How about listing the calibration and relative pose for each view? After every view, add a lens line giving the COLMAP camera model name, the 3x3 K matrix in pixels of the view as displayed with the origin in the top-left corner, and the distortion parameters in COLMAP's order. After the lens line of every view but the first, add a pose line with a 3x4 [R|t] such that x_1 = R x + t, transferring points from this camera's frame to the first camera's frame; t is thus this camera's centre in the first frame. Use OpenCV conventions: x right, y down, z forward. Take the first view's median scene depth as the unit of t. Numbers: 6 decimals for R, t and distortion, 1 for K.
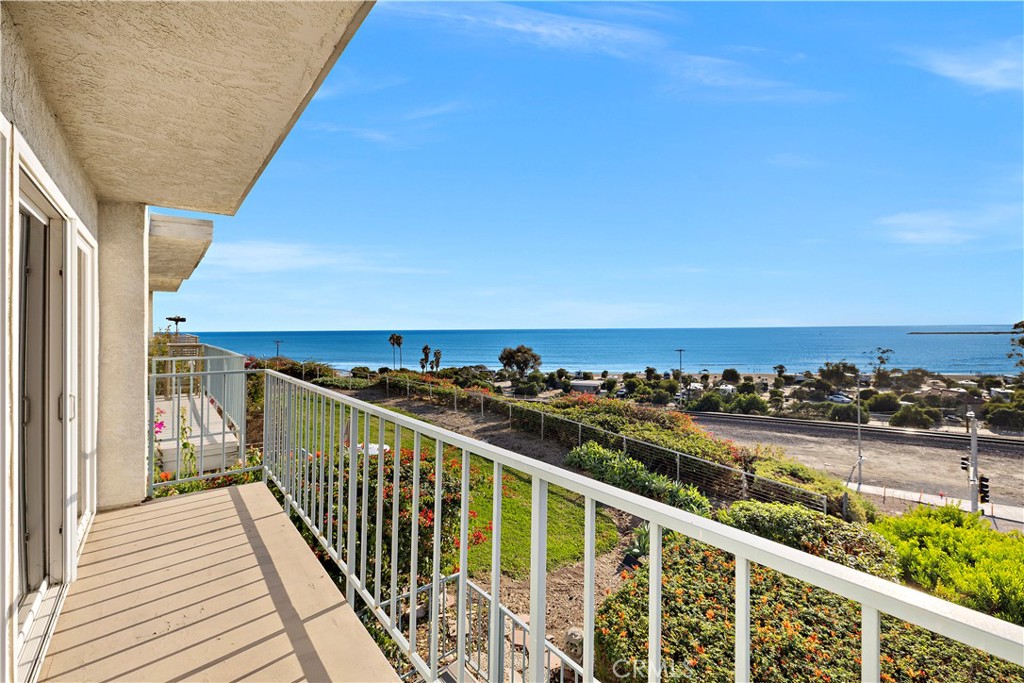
lens RADIAL K [[441.4, 0, 494.6], [0, 441.4, 338.4], [0, 0, 1]] dist [-0.000445, -0.000143]
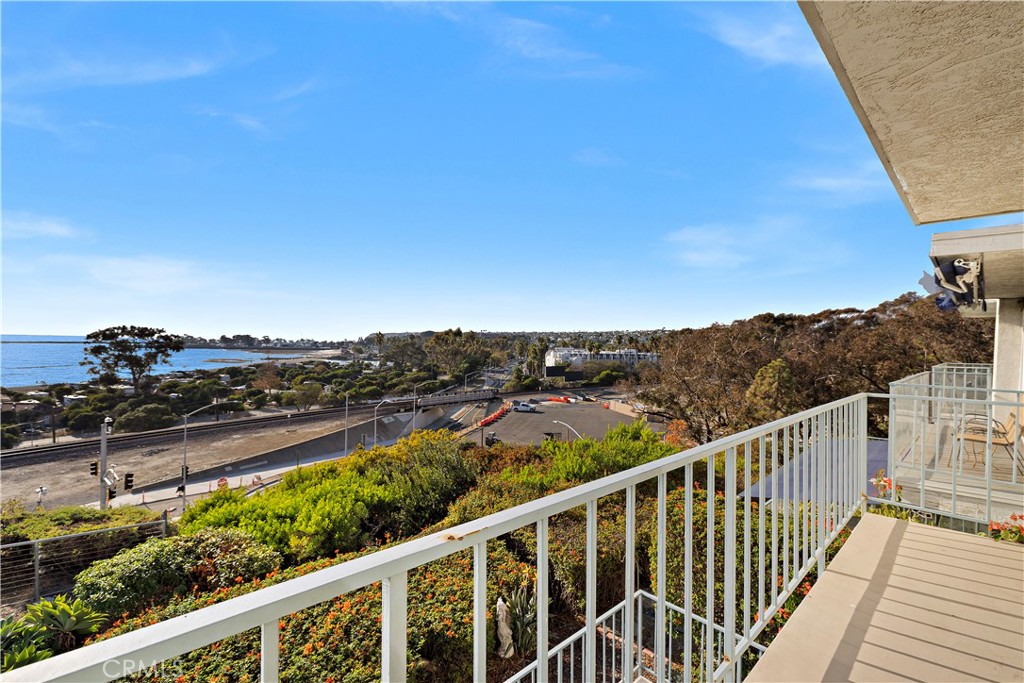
lens RADIAL K [[432.2, 0, 528.4], [0, 432.2, 339.3], [0, 0, 1]] dist [0.012491, 0.000157]
pose [[-0.104846, 0.015778, 0.994363, -0.069618], [0.003743, 0.999873, -0.015471, -0.001223], [-0.994481, 0.002100, -0.104892, 0.092299]]
